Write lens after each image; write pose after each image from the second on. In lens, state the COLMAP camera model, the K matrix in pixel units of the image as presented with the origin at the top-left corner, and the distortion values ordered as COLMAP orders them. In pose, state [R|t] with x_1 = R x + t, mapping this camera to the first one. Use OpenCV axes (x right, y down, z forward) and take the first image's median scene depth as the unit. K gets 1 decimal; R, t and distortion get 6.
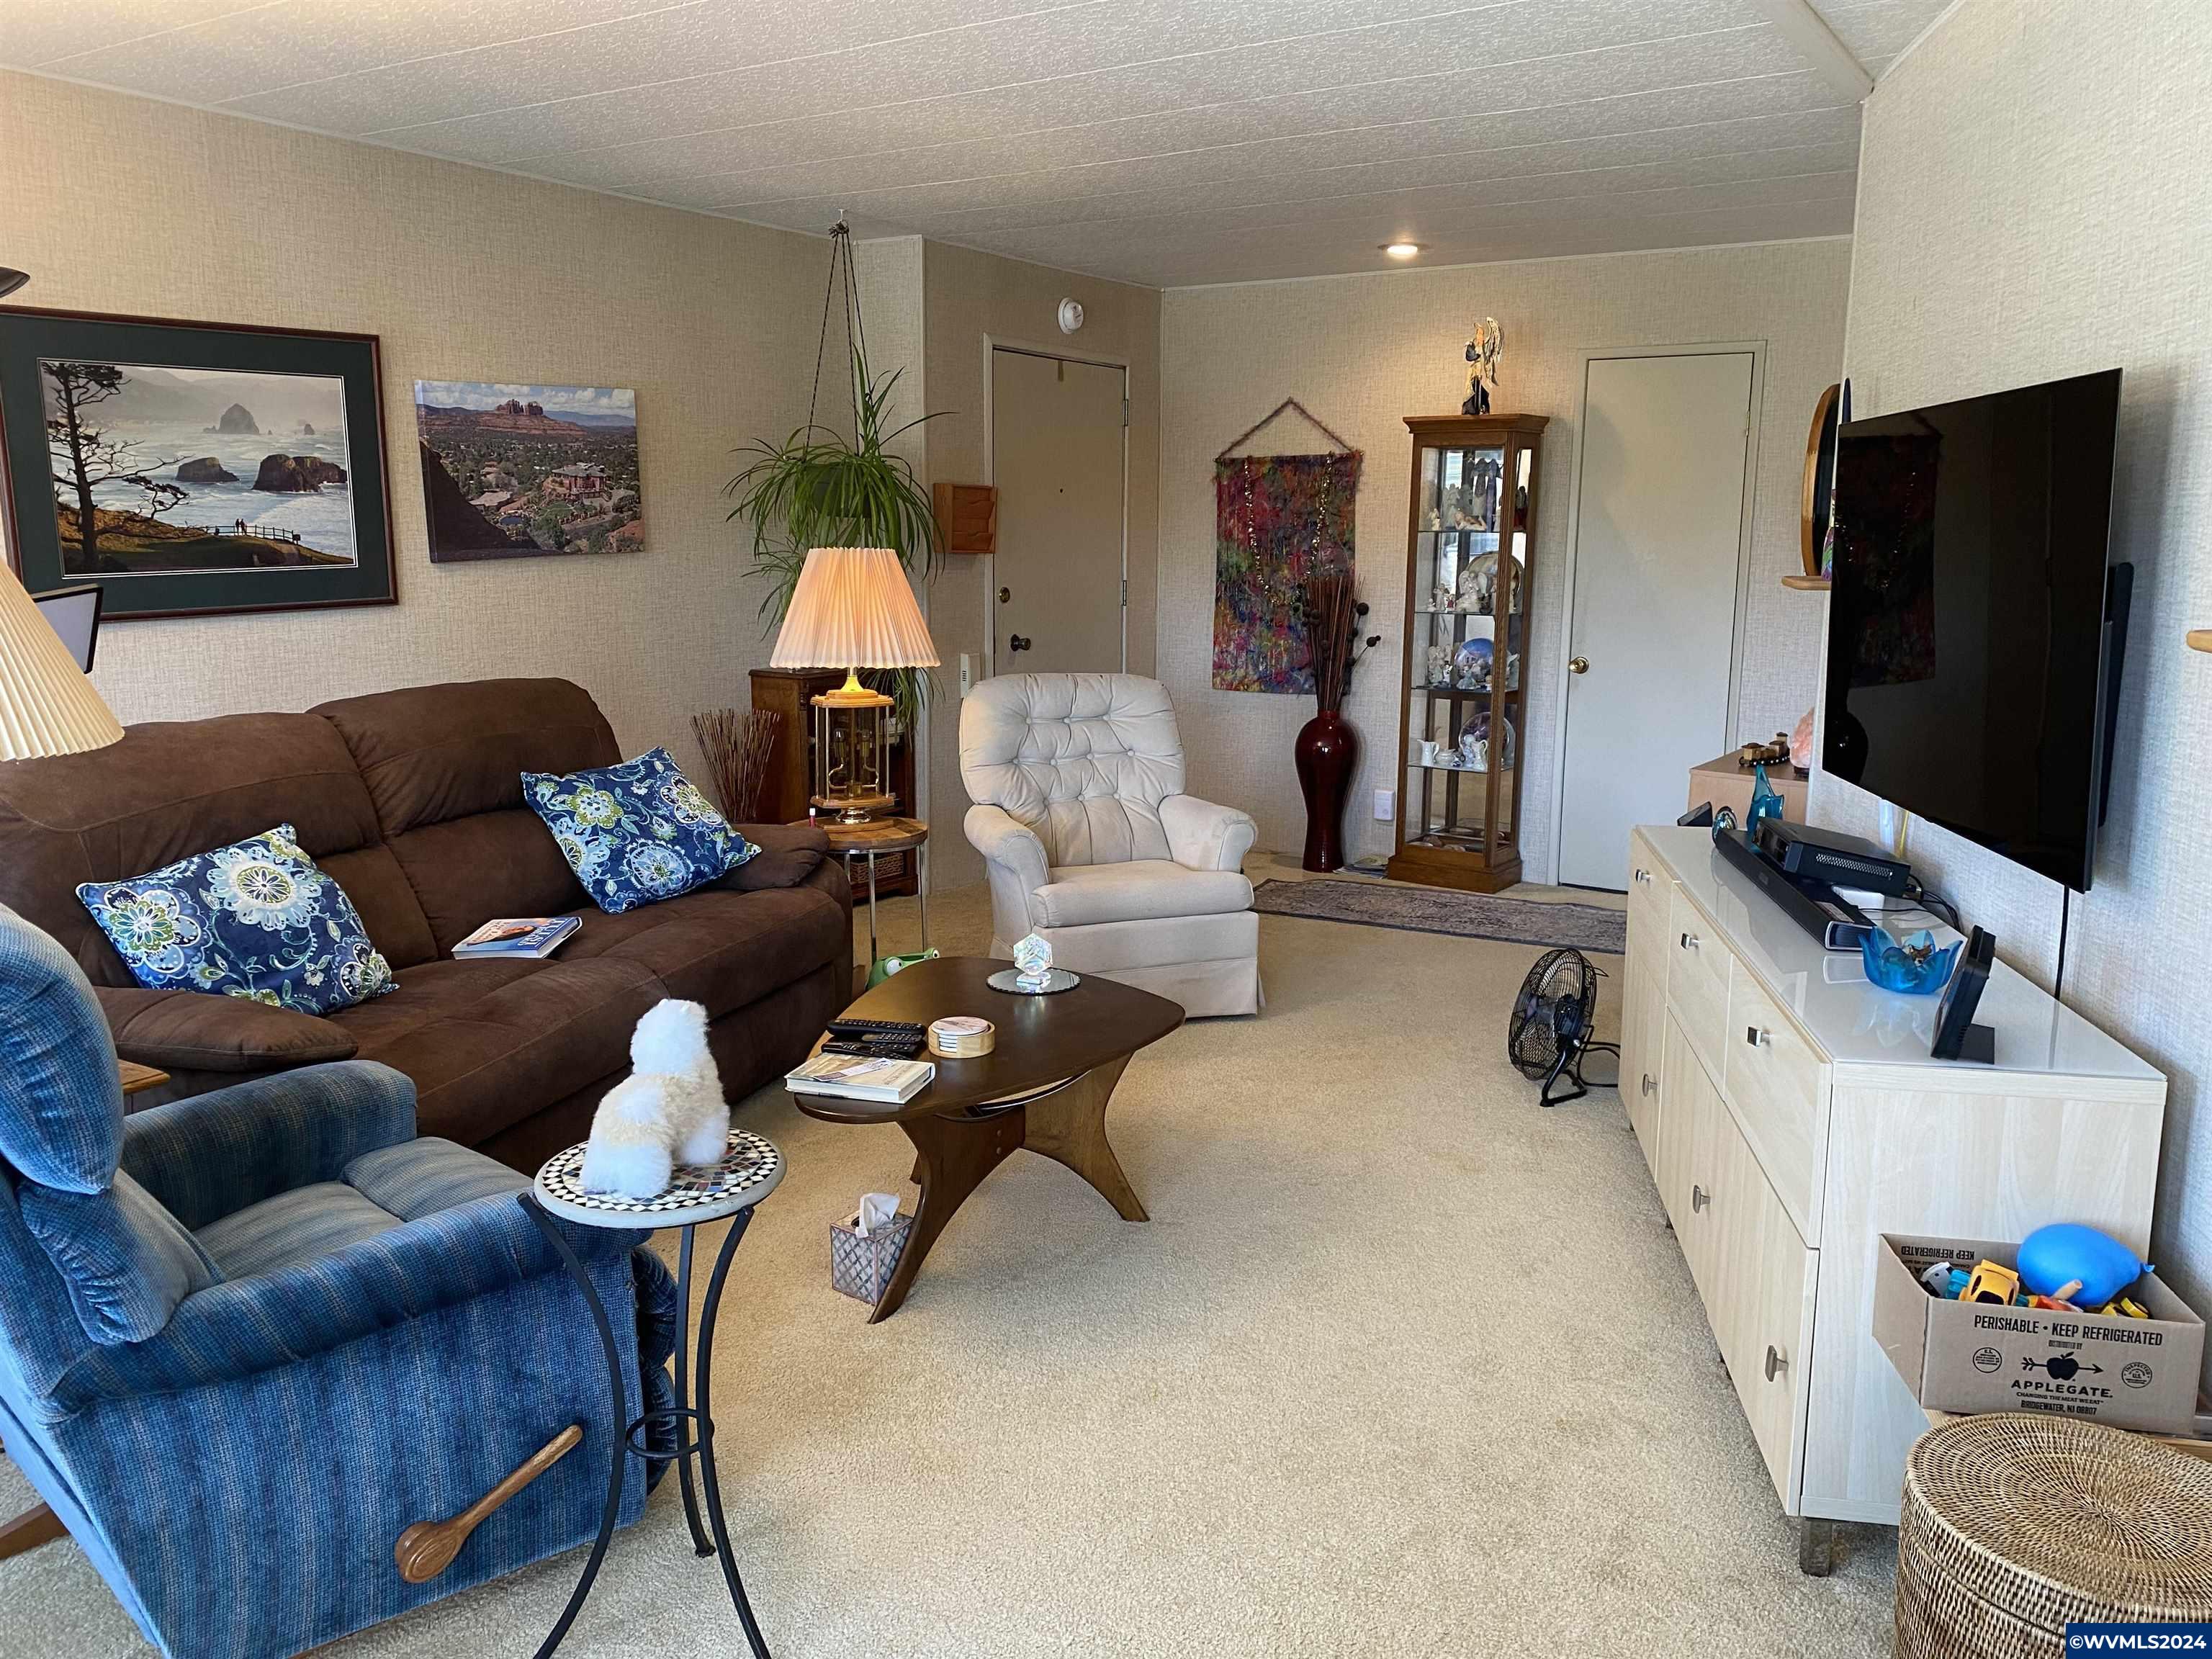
lens RADIAL K [[1683.3, 0, 1103.6], [0, 1683.3, 830.6], [0, 0, 1]] dist [0.004112, -0.006009]
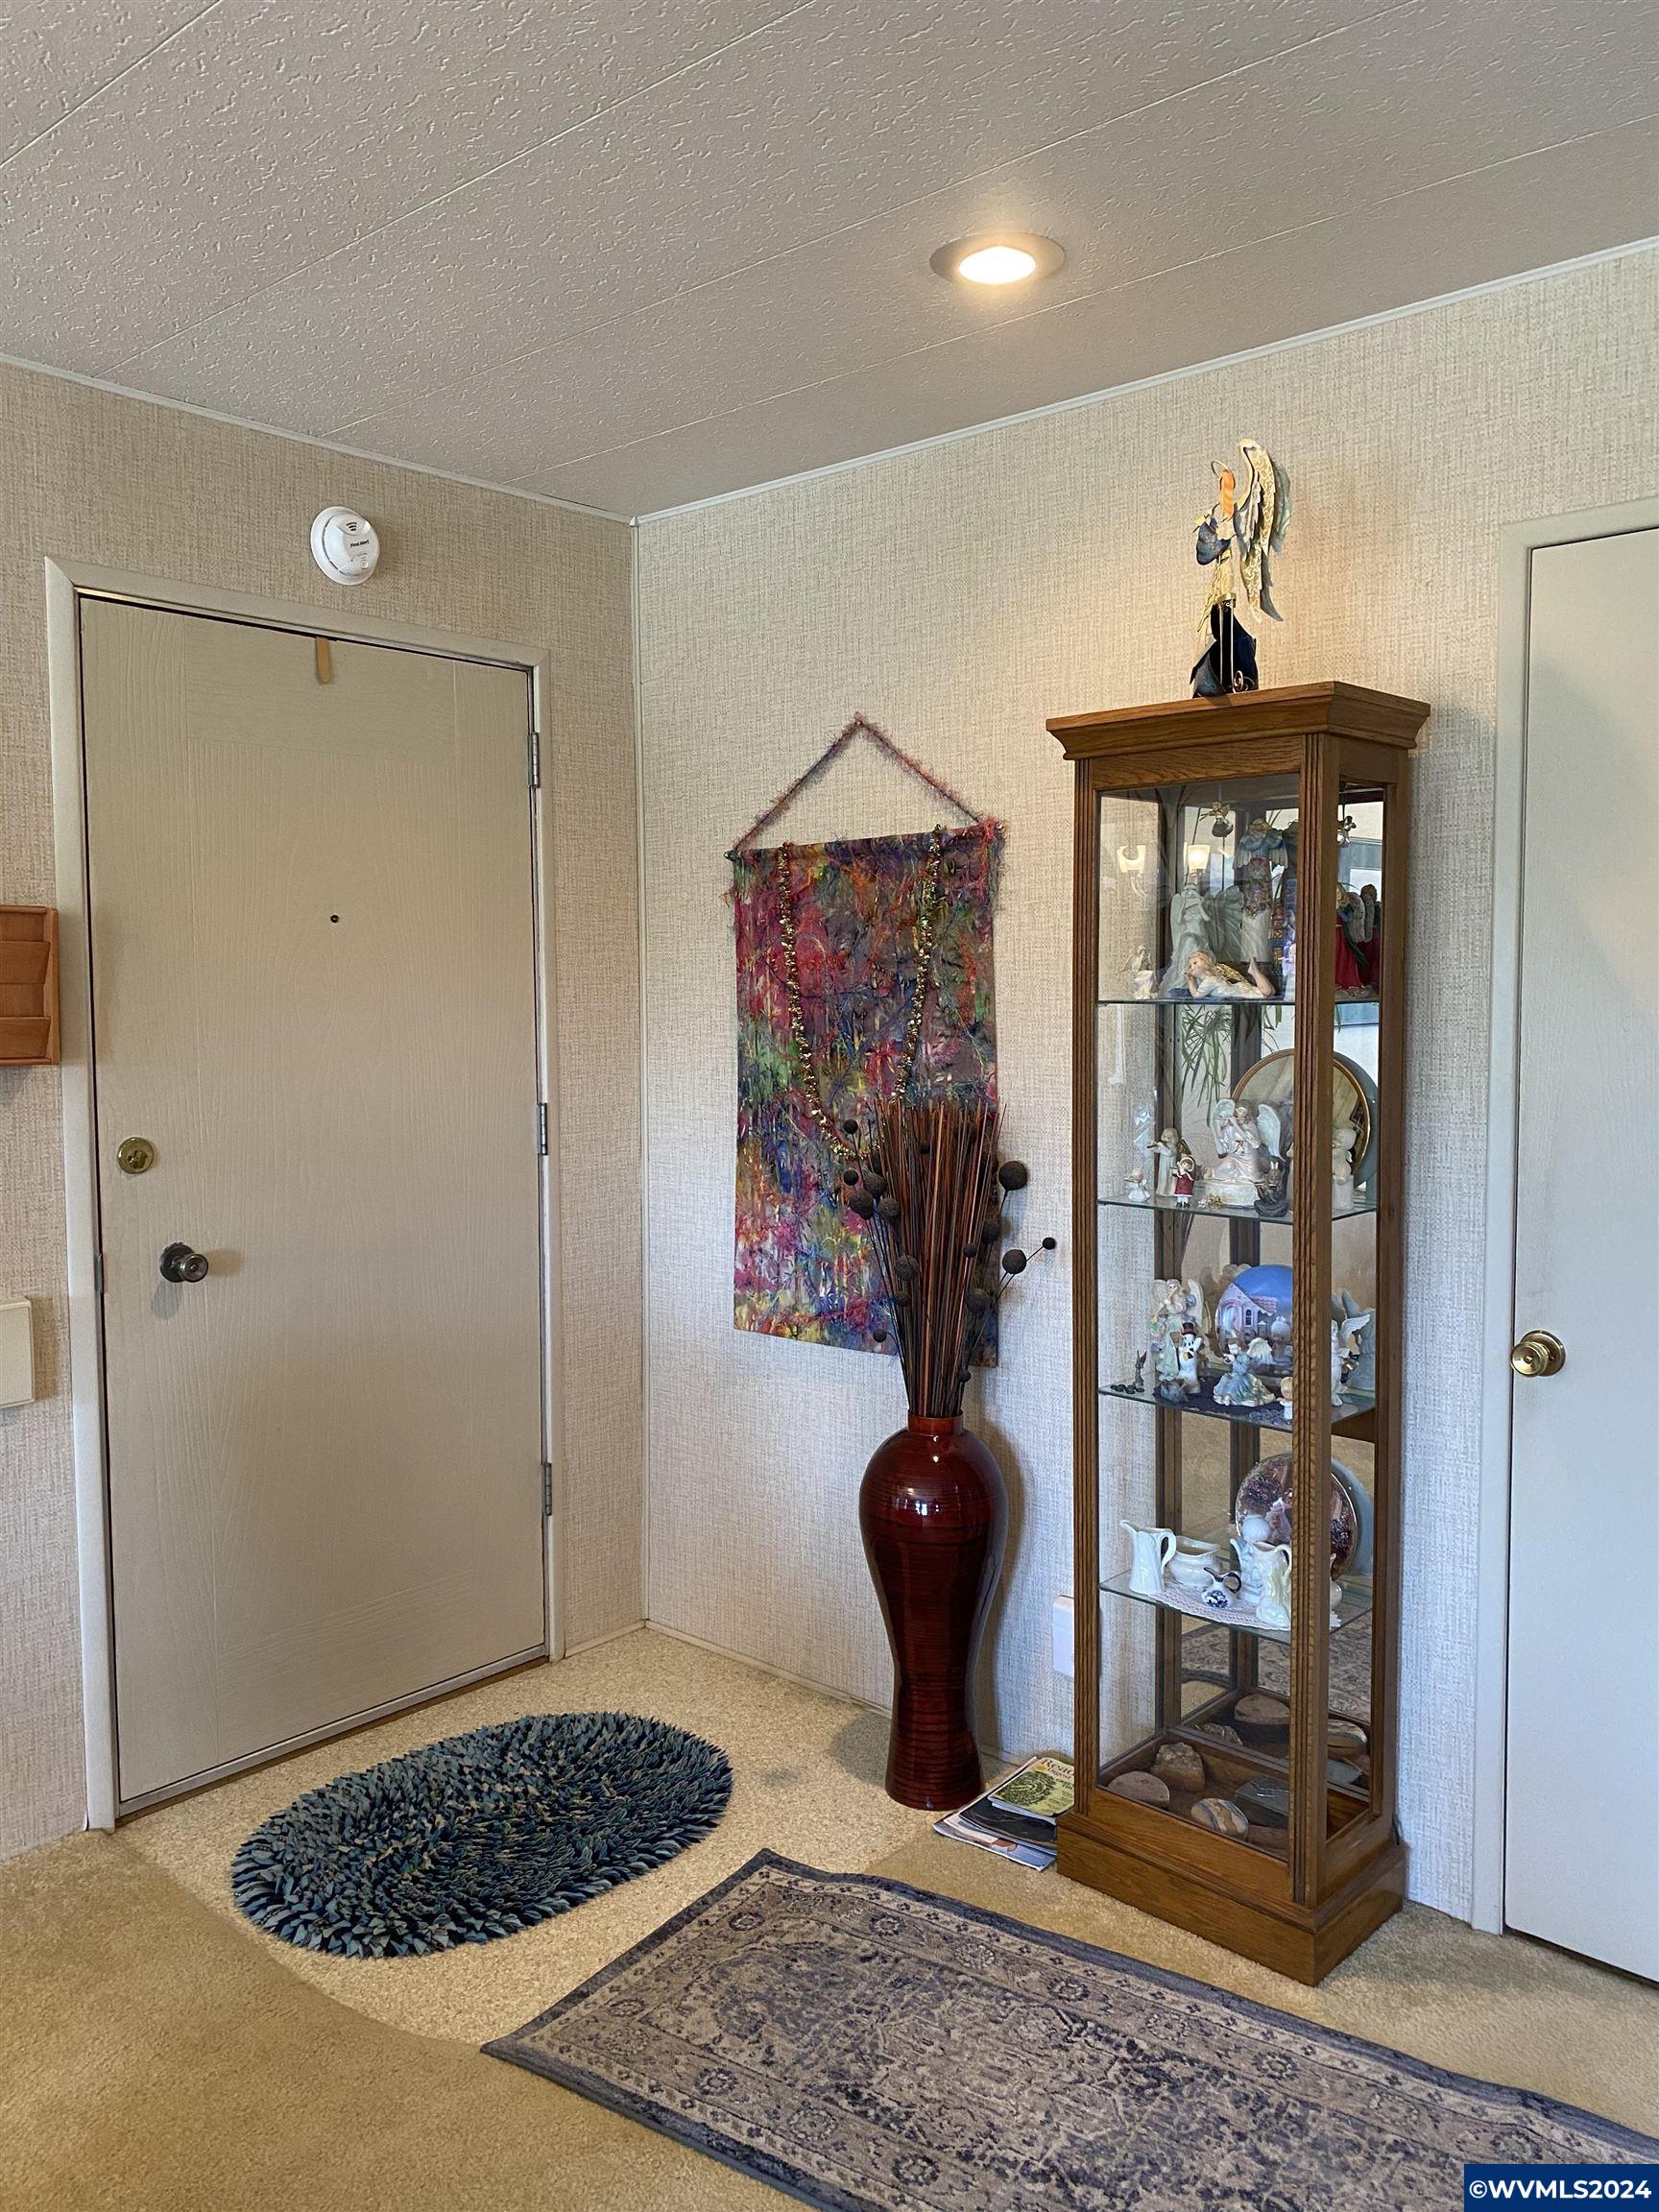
lens RADIAL K [[1683.3, 0, 826.9], [0, 1683.3, 1055.6], [0, 0, 1]] dist [0.004112, -0.006009]
pose [[0.992150, -0.005728, -0.124924, 0.161207], [-0.011179, 0.990889, -0.134219, -0.103943], [0.124554, 0.134561, 0.983046, 0.564354]]
